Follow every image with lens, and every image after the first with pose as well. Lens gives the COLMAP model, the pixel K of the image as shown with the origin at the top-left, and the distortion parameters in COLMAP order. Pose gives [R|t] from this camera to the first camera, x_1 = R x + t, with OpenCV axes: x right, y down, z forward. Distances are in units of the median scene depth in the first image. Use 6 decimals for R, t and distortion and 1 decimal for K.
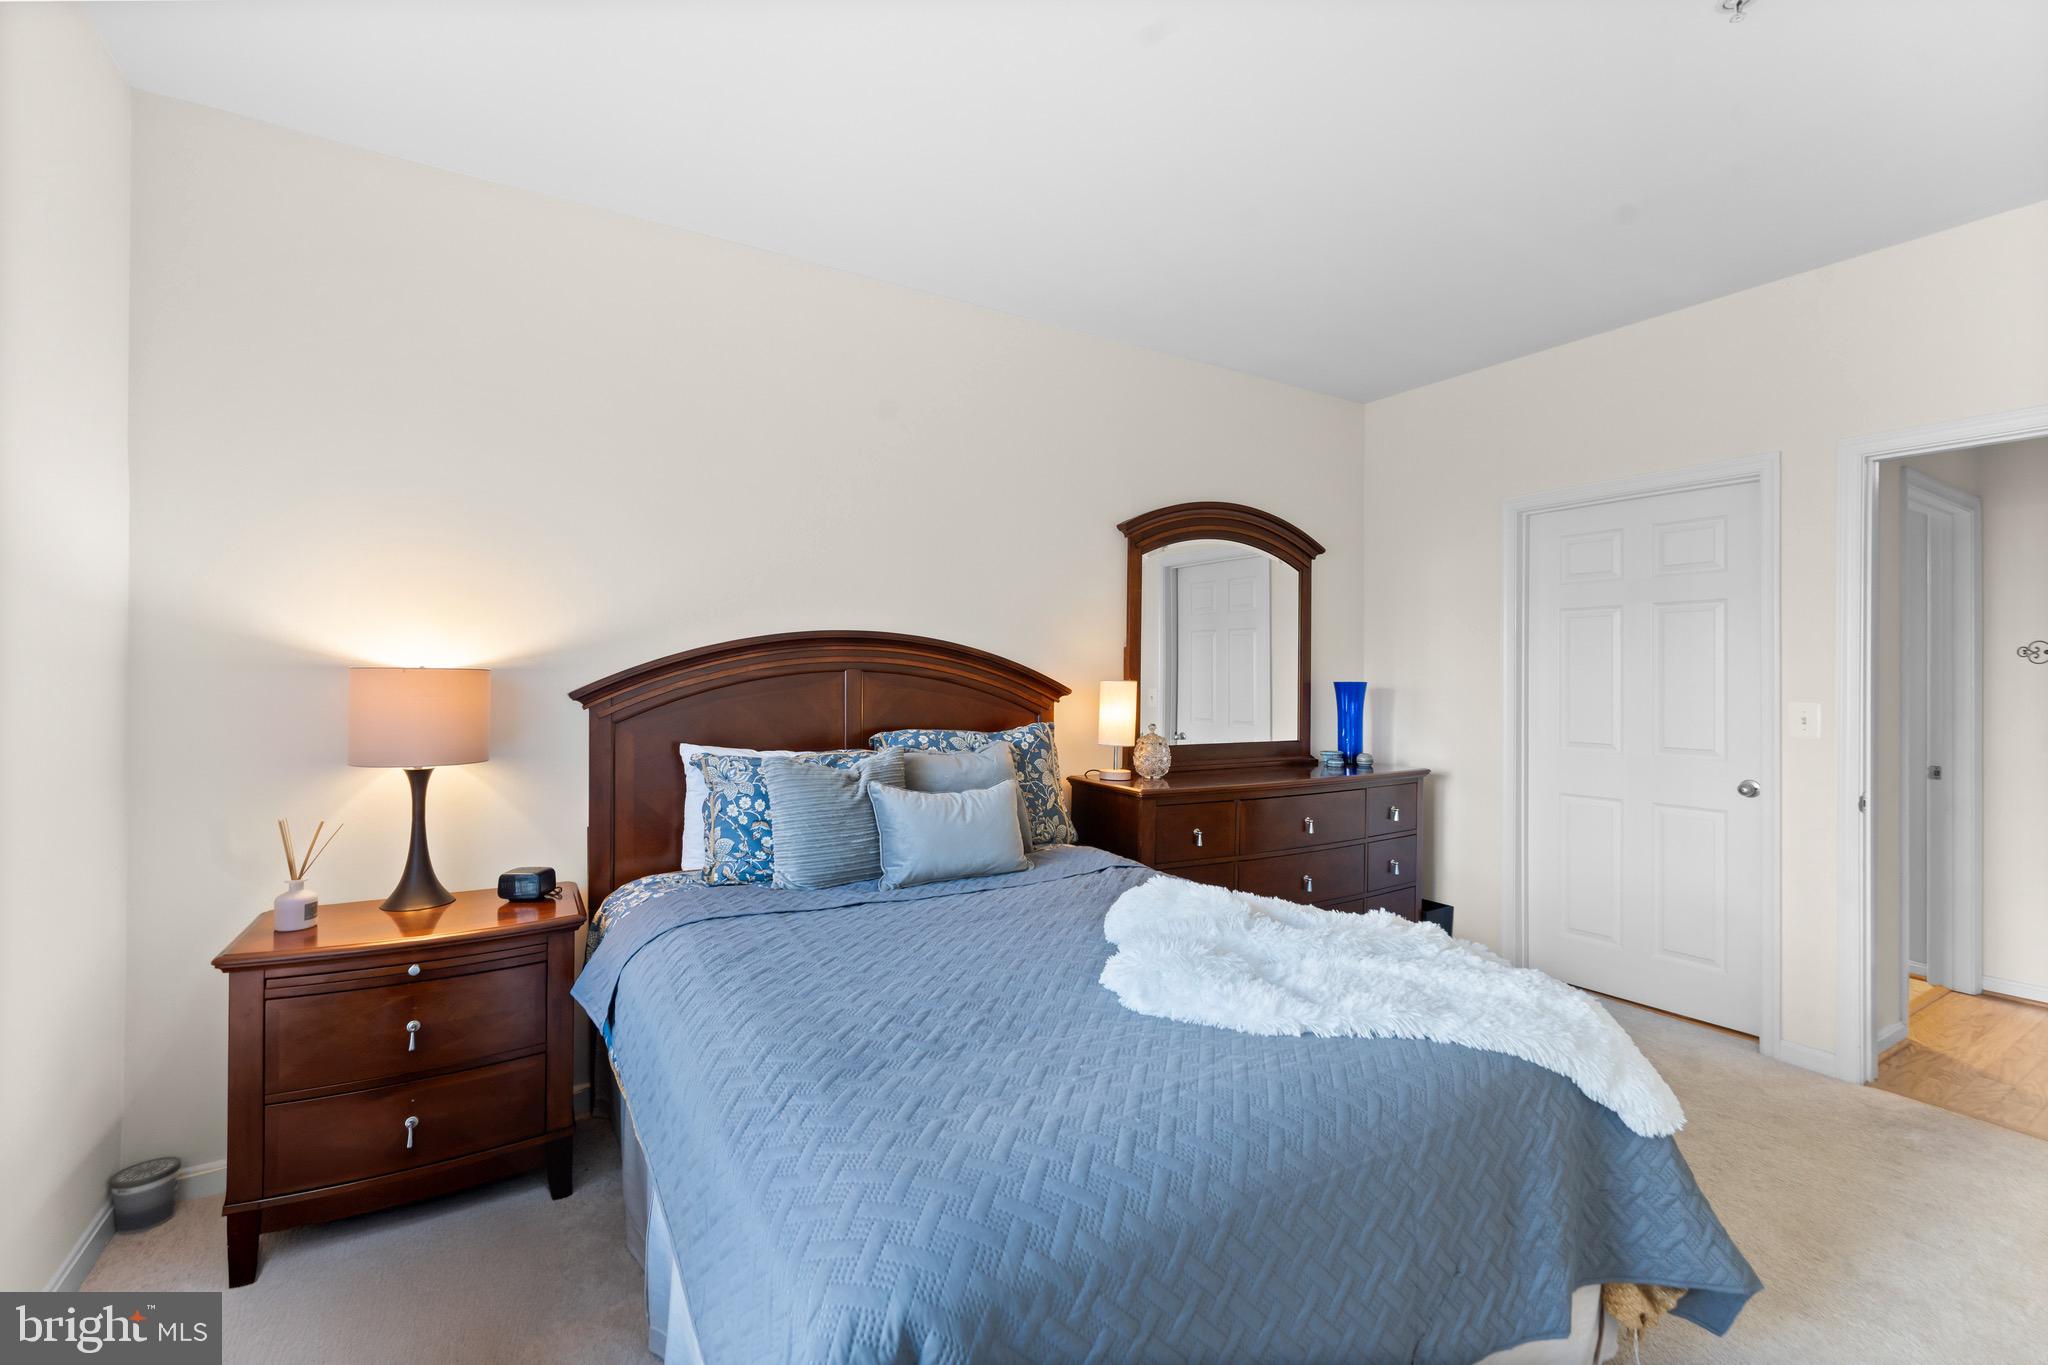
lens RADIAL K [[902.8, 0, 1039.3], [0, 902.8, 641.4], [0, 0, 1]] dist [-0.002847, -0.000174]
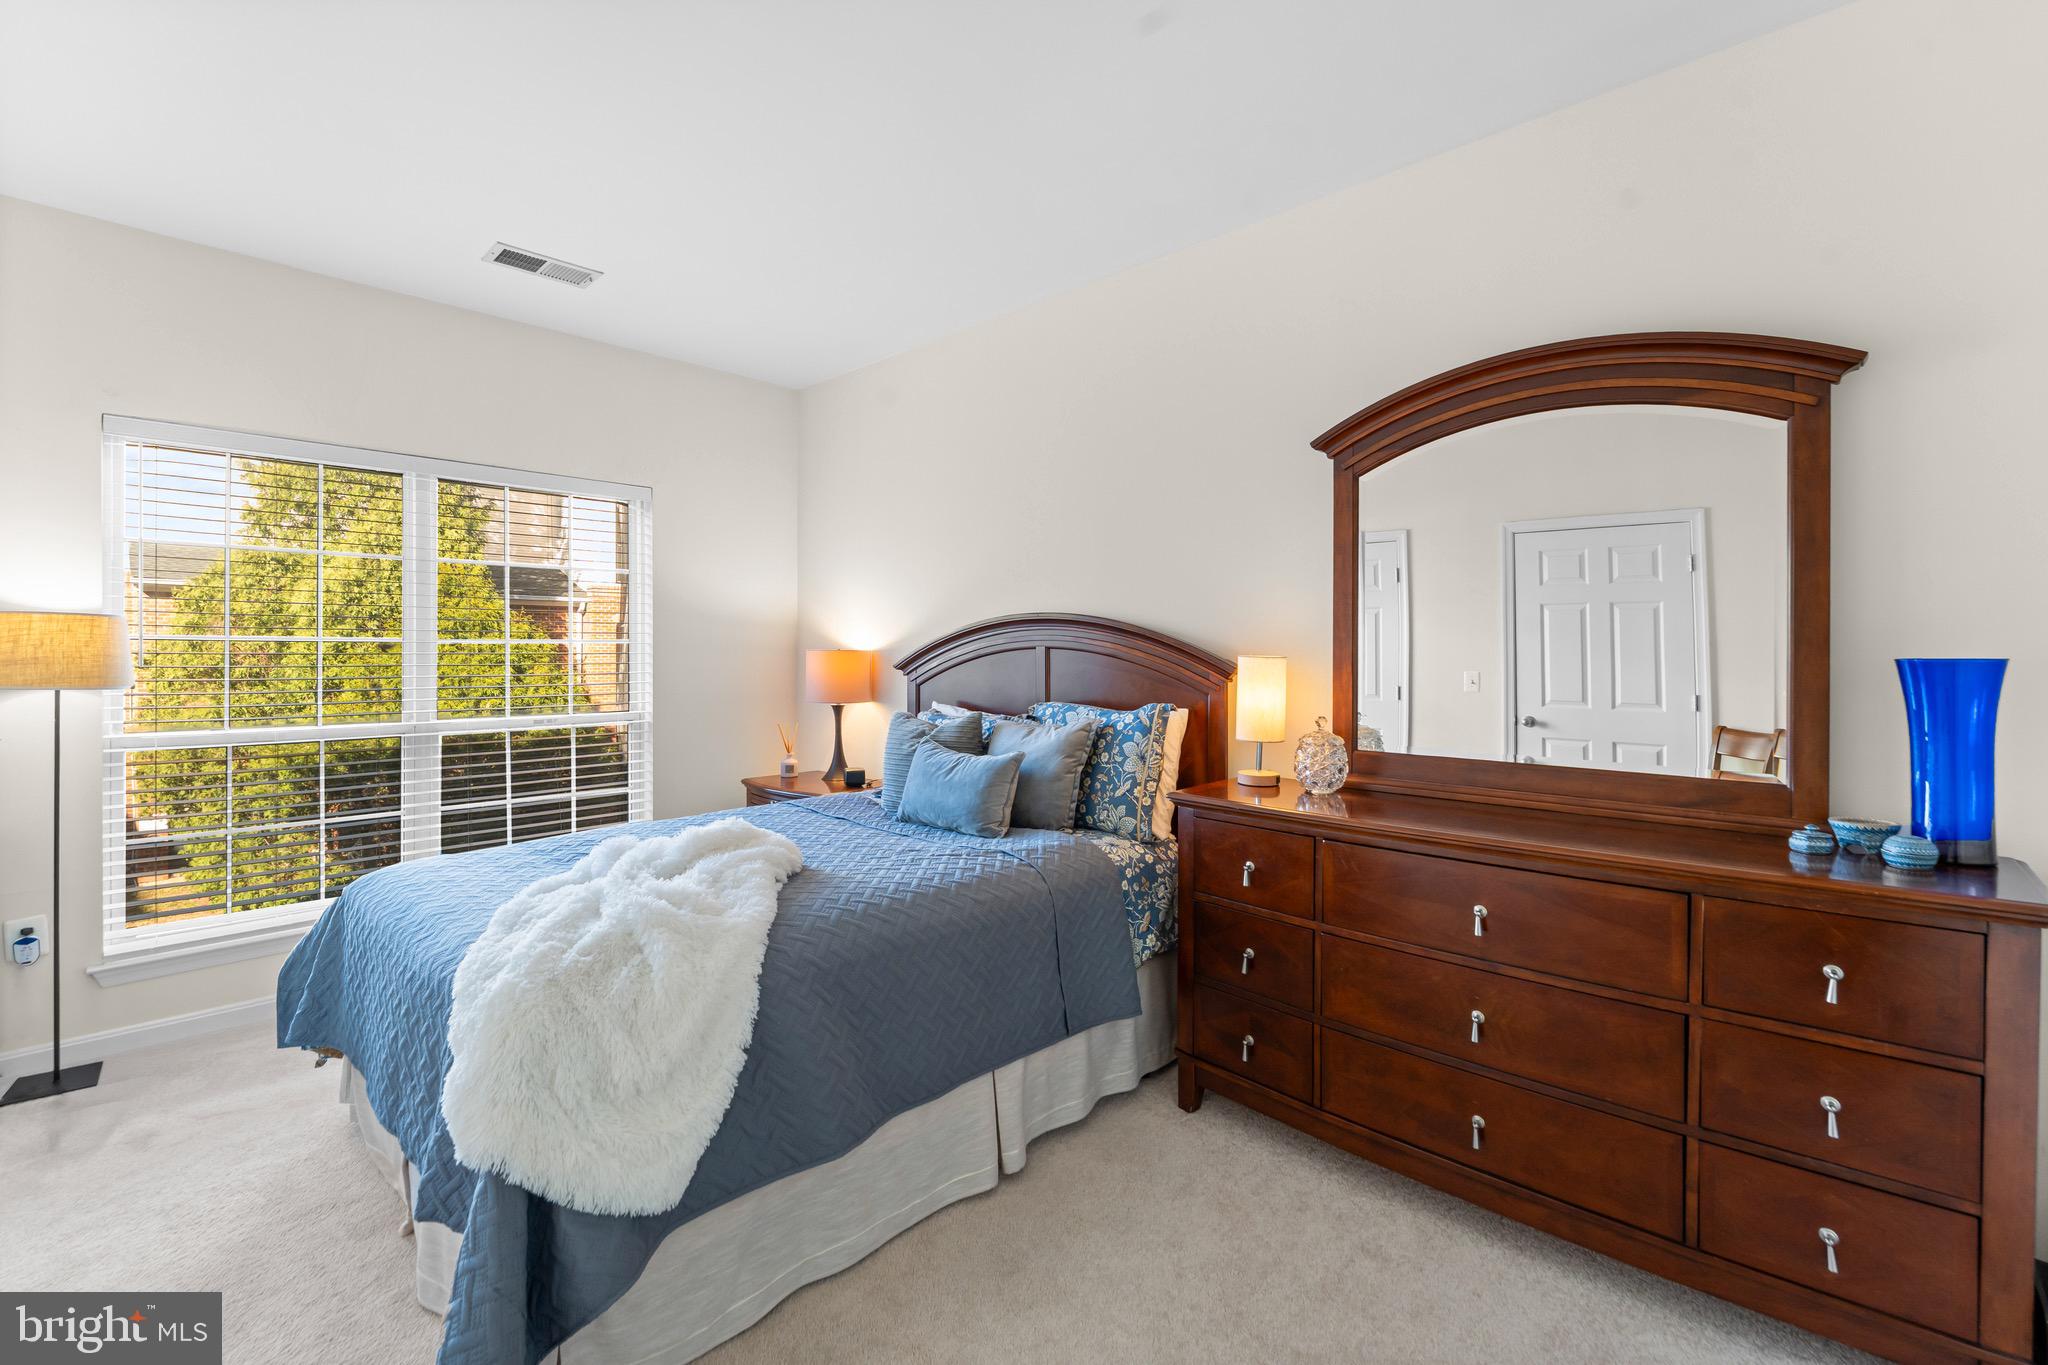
lens RADIAL K [[893.1, 0, 1029.7], [0, 893.1, 636.7], [0, 0, 1]] dist [-0.002473, 0.000019]
pose [[0.272603, -0.005186, -0.962113, 0.722702], [0.057317, 0.998297, 0.010859, 0.006783], [0.960418, -0.058106, 0.272436, 0.567269]]
